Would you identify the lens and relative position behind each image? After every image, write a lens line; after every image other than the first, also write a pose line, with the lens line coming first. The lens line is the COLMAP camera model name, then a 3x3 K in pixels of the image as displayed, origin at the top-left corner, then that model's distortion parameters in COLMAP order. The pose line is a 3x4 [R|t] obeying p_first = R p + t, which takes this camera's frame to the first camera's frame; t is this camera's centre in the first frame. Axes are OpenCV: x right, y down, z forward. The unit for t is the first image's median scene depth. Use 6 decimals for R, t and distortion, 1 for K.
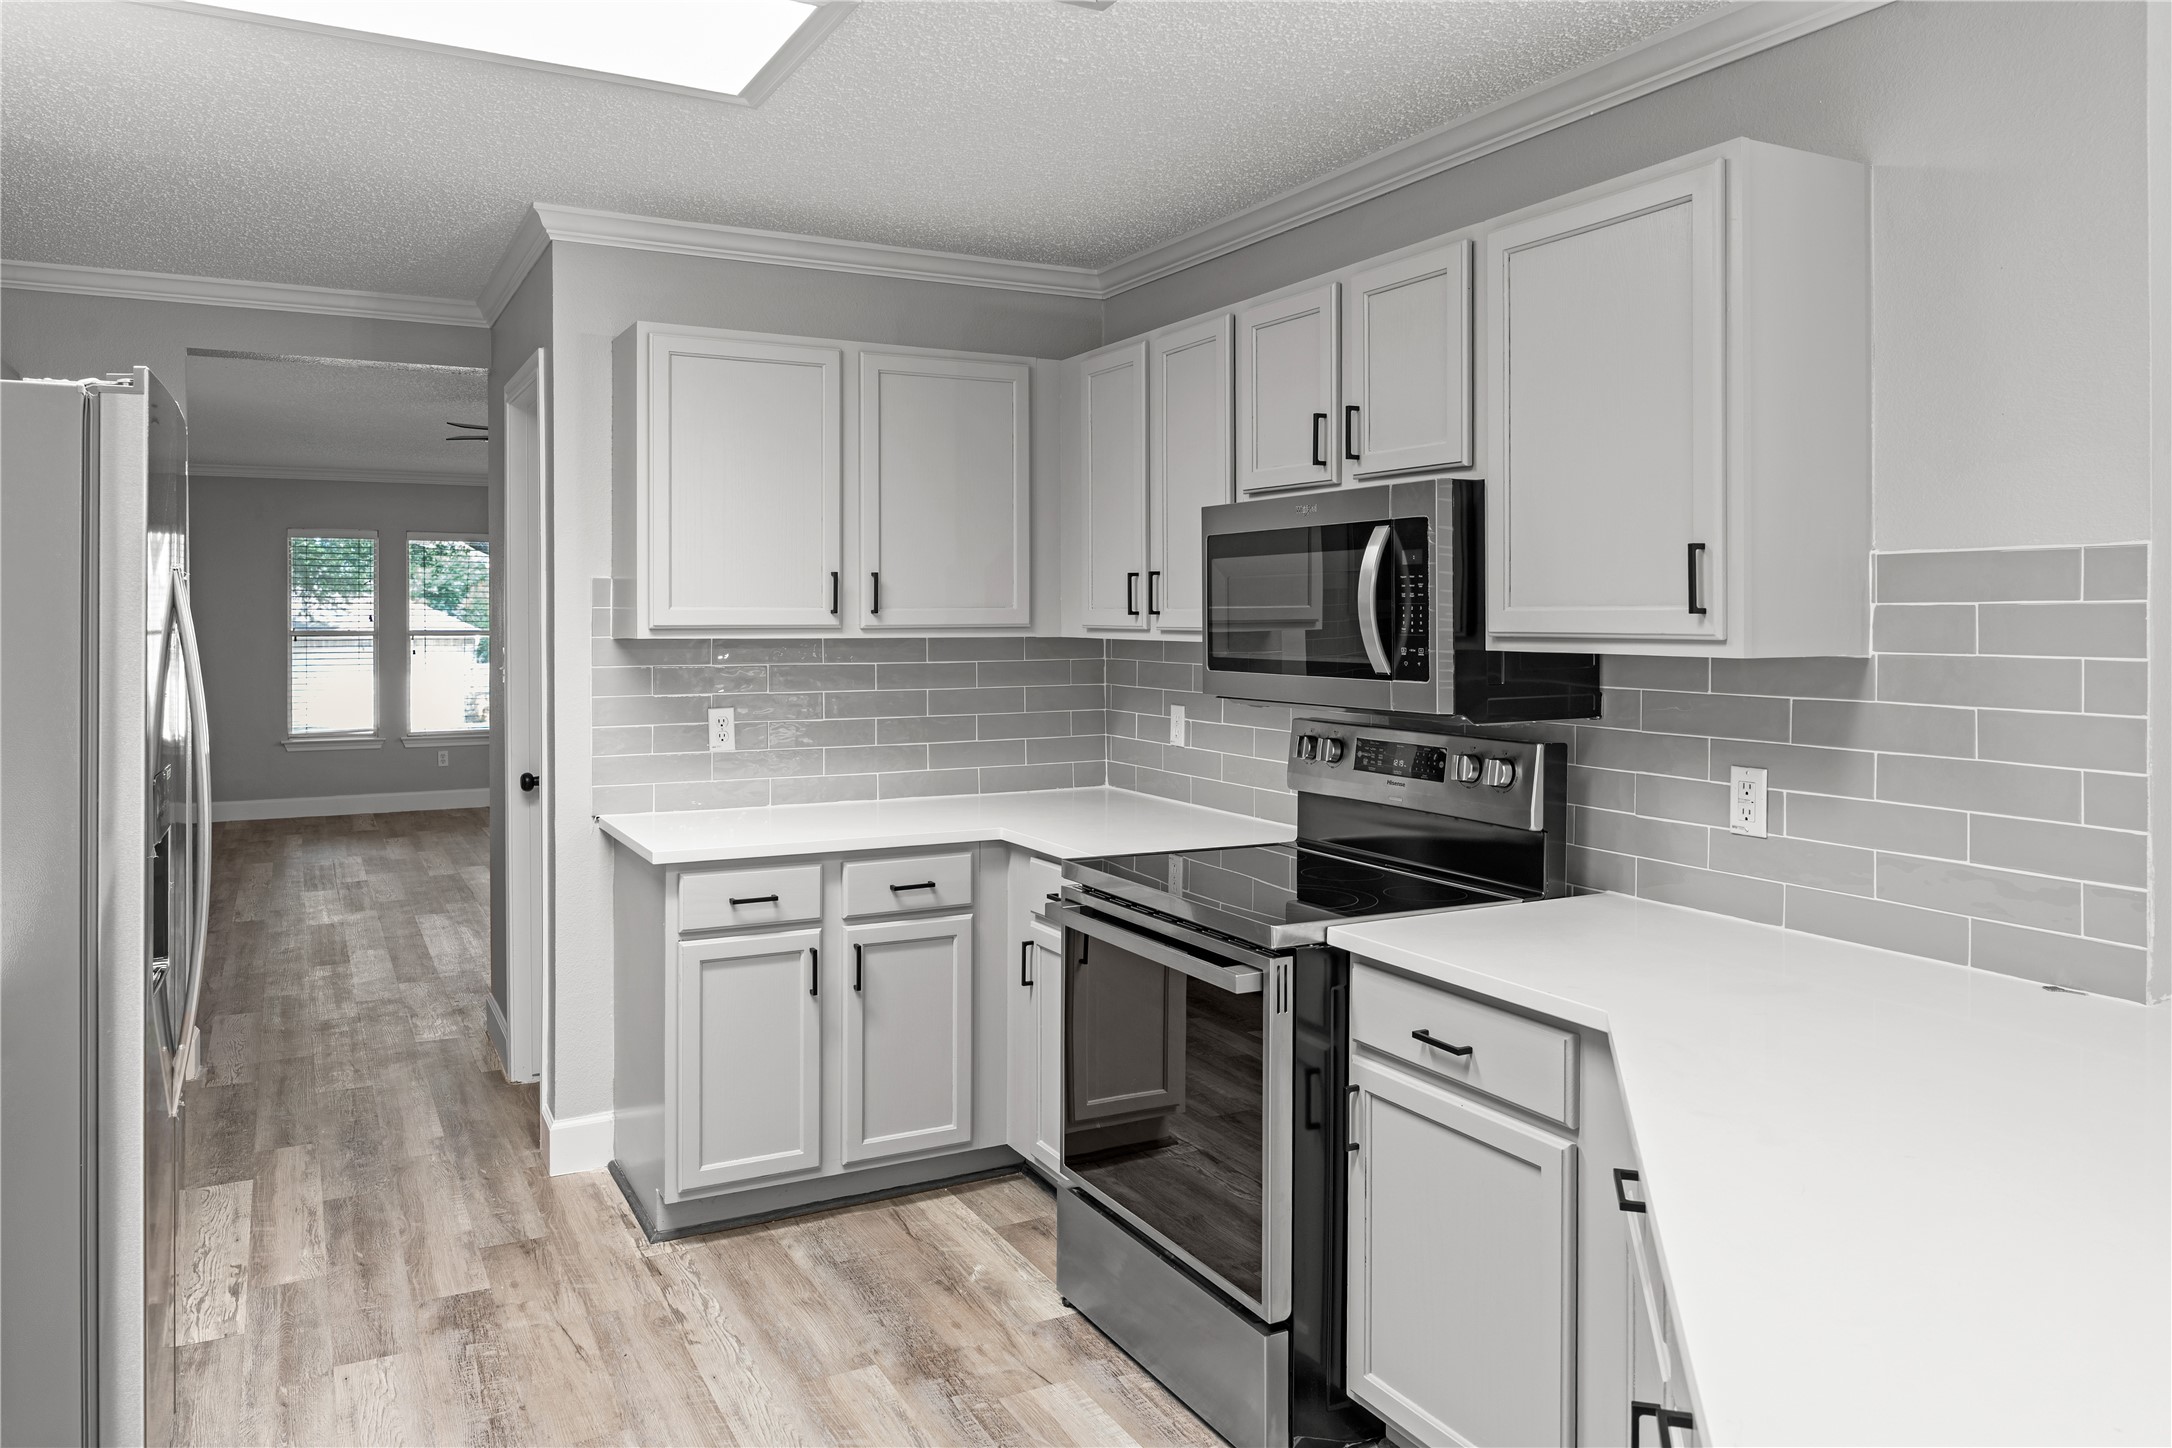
lens RADIAL K [[1497.8, 0, 1086.9], [0, 1497.8, 626.9], [0, 0, 1]] dist [-0.004275, -0.005715]
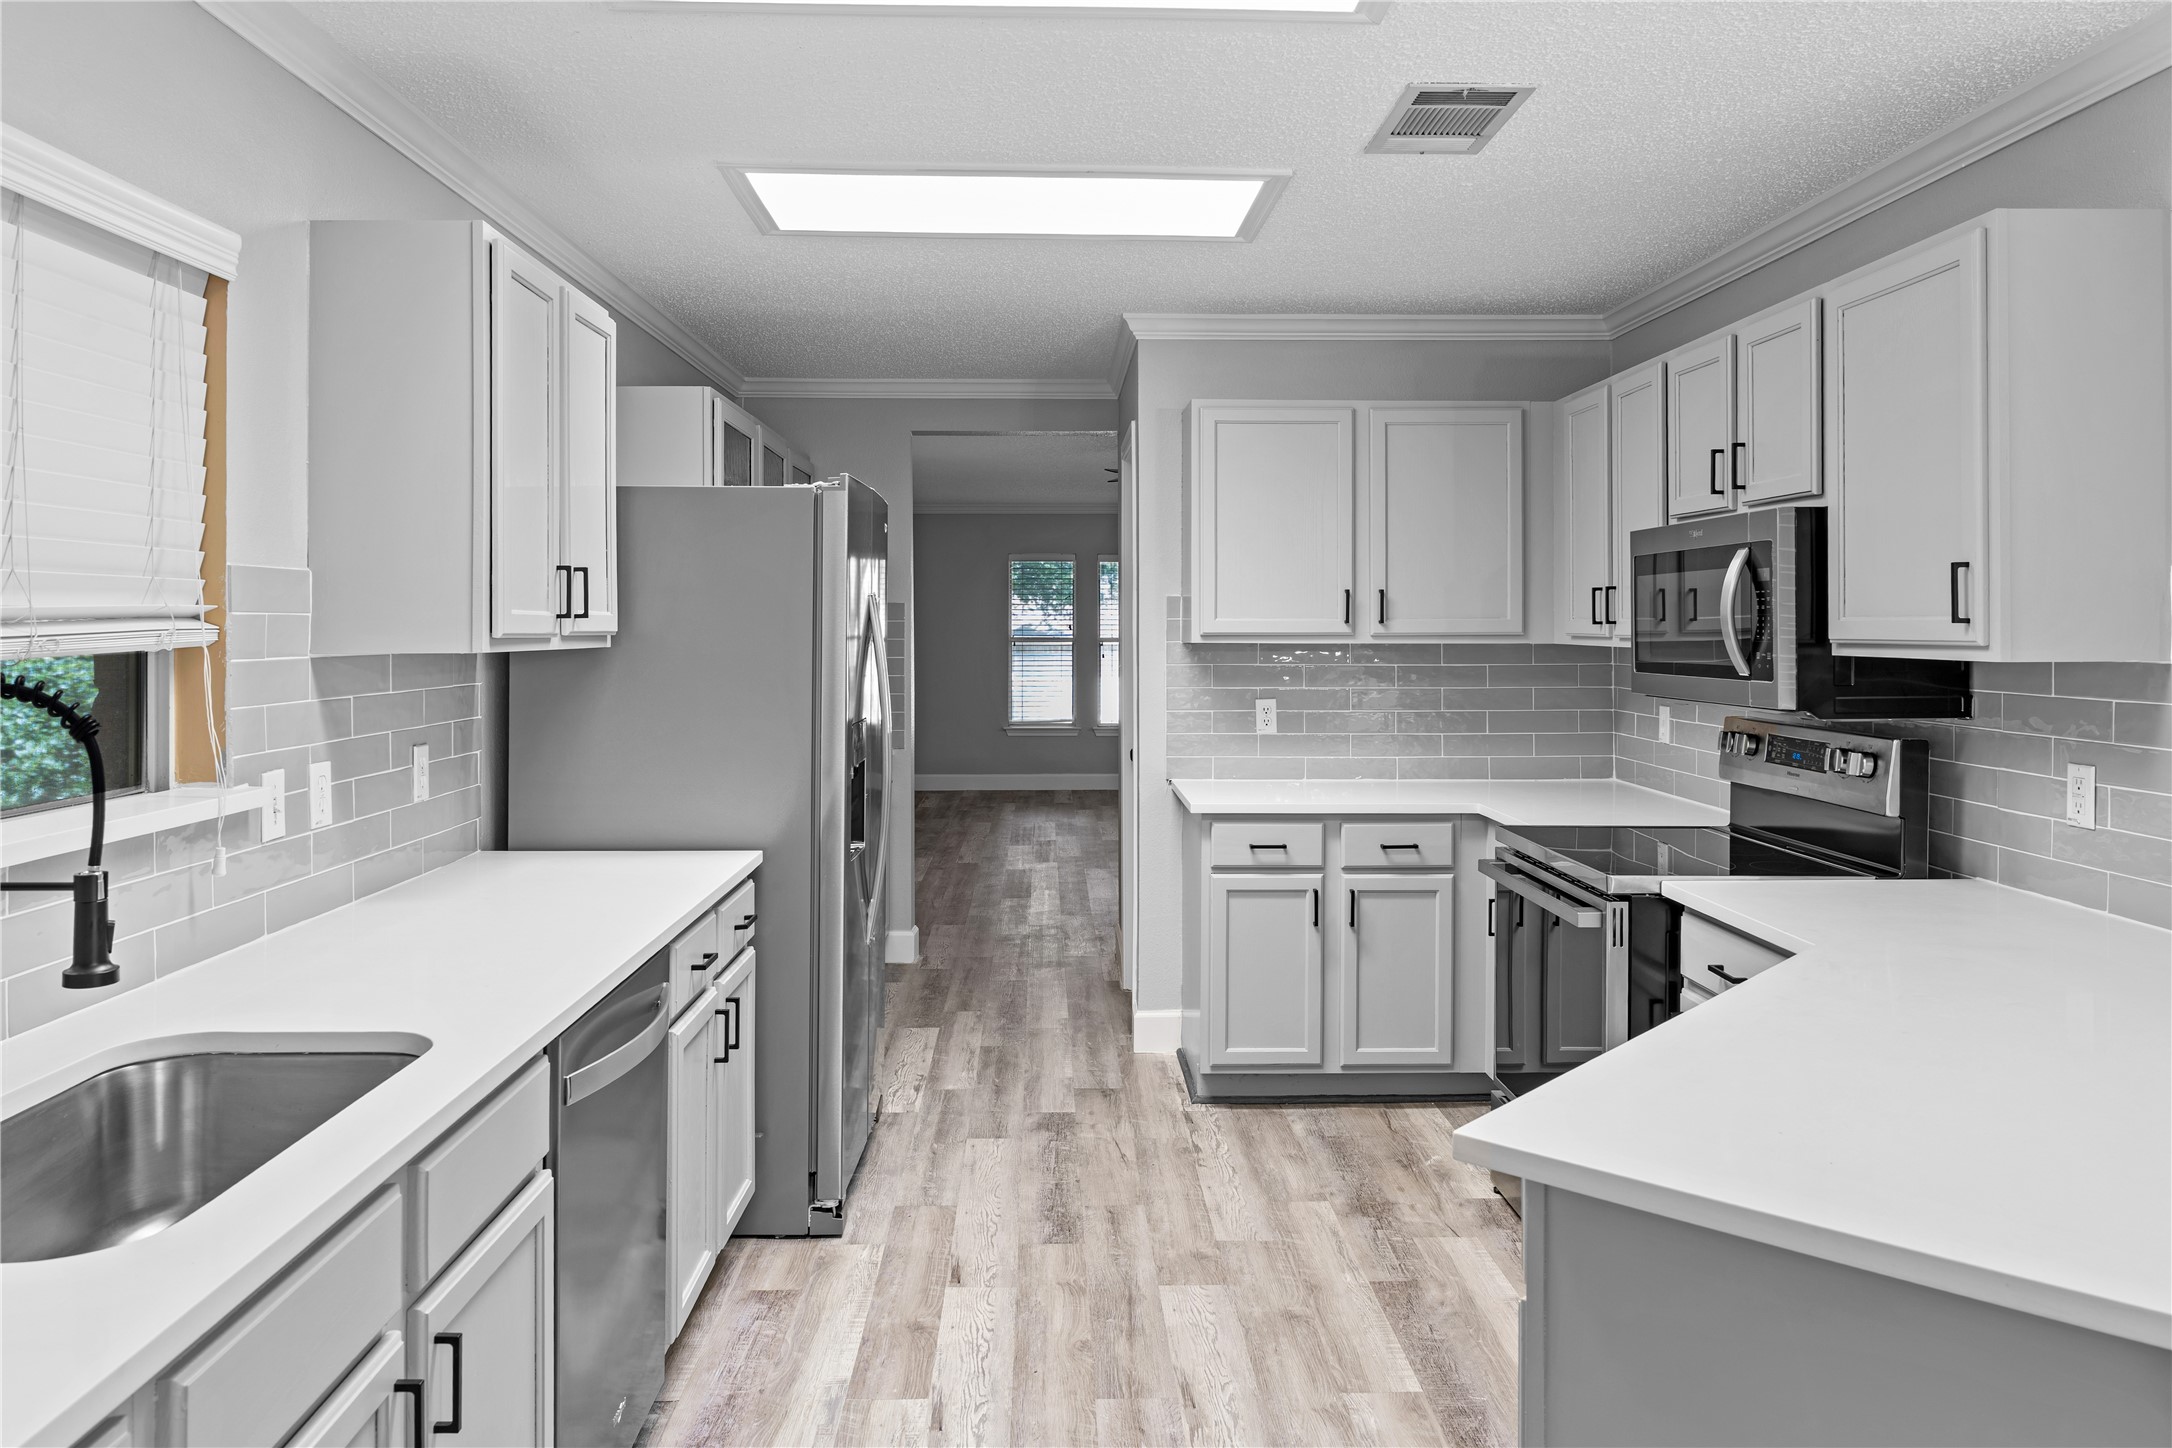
lens RADIAL K [[1497.8, 0, 1086.9], [0, 1497.8, 626.9], [0, 0, 1]] dist [-0.004275, -0.005715]
pose [[0.895915, 0.000381, -0.444226, 0.210682], [-0.003191, 0.999979, -0.005579, 0.001805], [0.444215, 0.006416, 0.895897, -0.221879]]
